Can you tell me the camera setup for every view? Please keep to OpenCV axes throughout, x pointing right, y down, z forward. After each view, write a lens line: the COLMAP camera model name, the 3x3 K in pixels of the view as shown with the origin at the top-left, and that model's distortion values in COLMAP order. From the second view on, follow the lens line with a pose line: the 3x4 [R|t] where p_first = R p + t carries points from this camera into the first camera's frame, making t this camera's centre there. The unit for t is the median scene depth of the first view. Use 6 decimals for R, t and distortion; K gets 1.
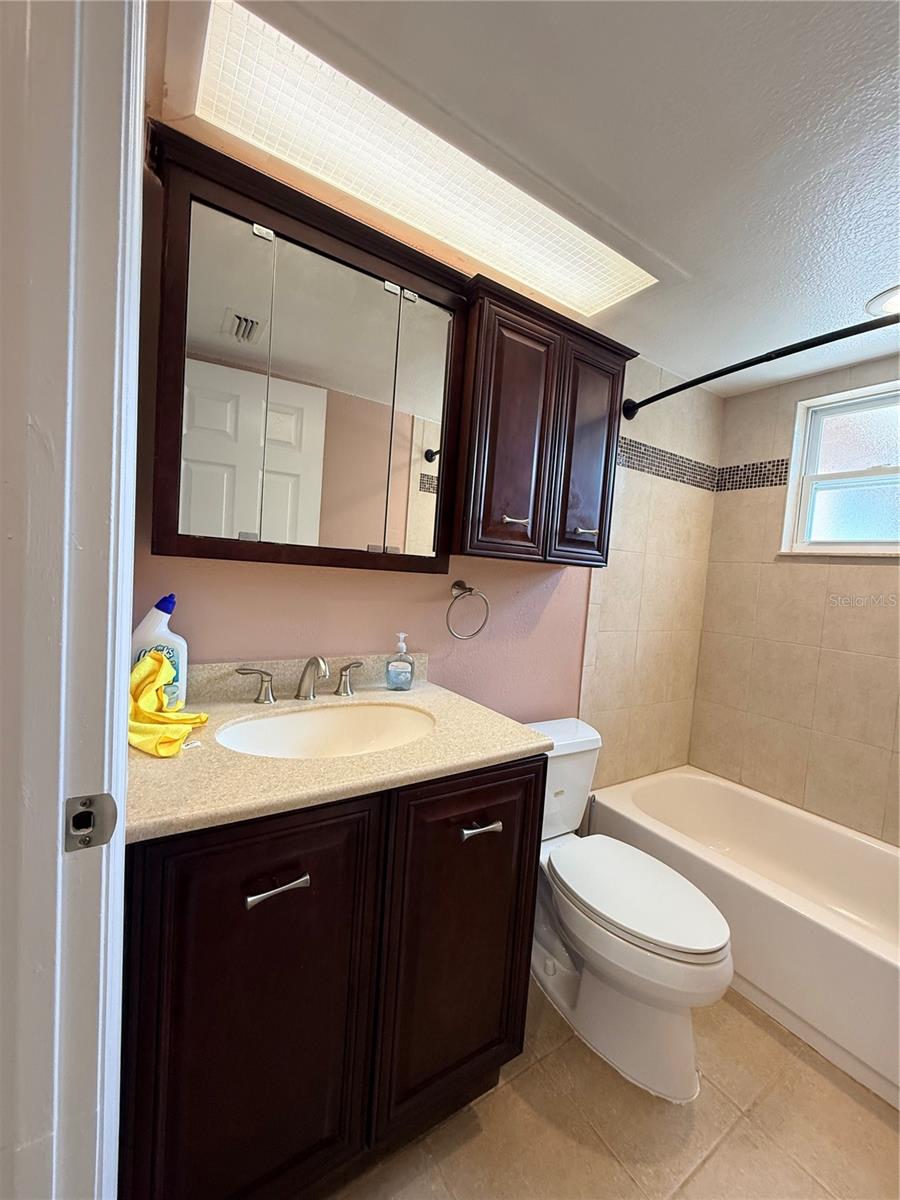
lens RADIAL K [[479.7, 0, 449.6], [0, 479.7, 599.0], [0, 0, 1]] dist [0.000362, -0.001432]
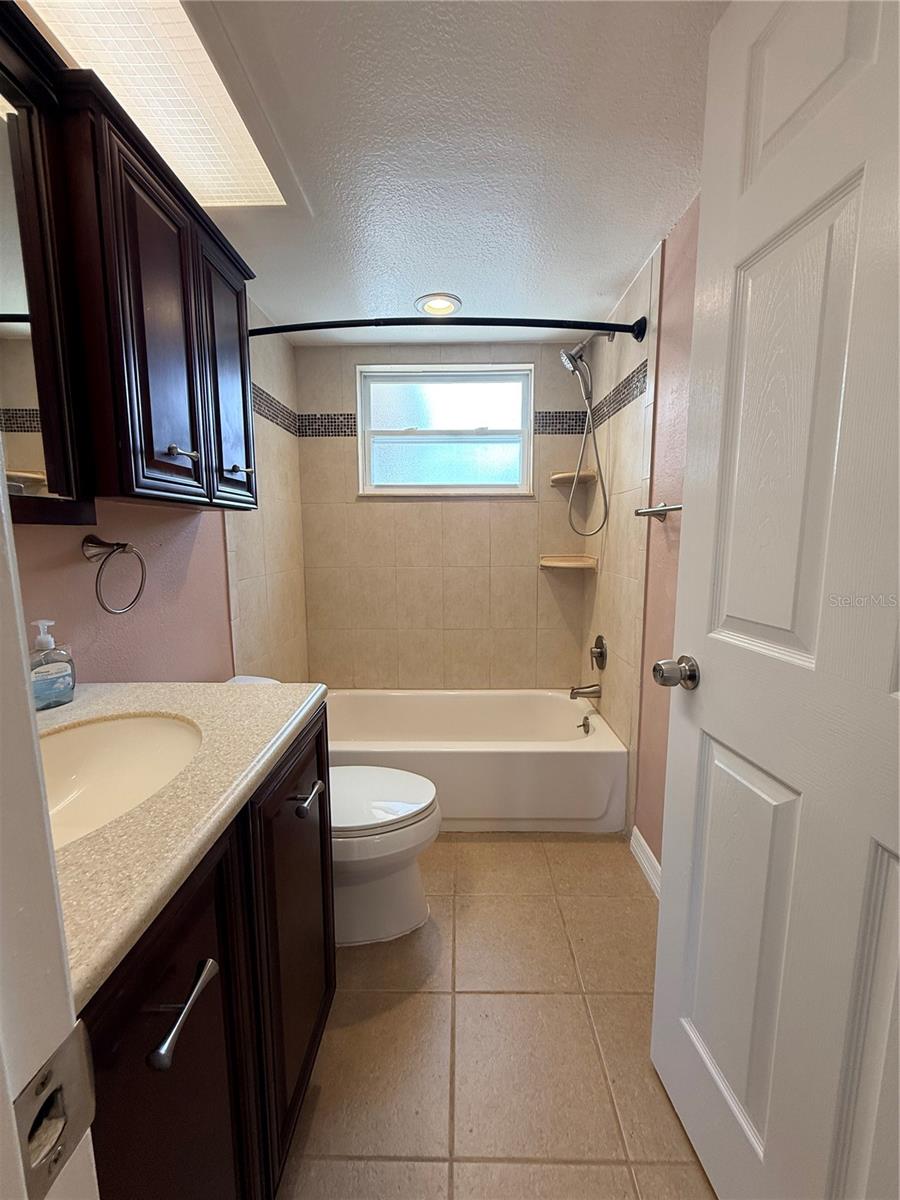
lens RADIAL K [[479.7, 0, 450.2], [0, 479.7, 599.8], [0, 0, 1]] dist [0.000362, -0.001432]
pose [[0.559449, -0.184166, 0.808146, -0.274215], [0.094132, 0.982812, 0.158807, -0.006658], [-0.823502, -0.012772, 0.567169, 0.158763]]
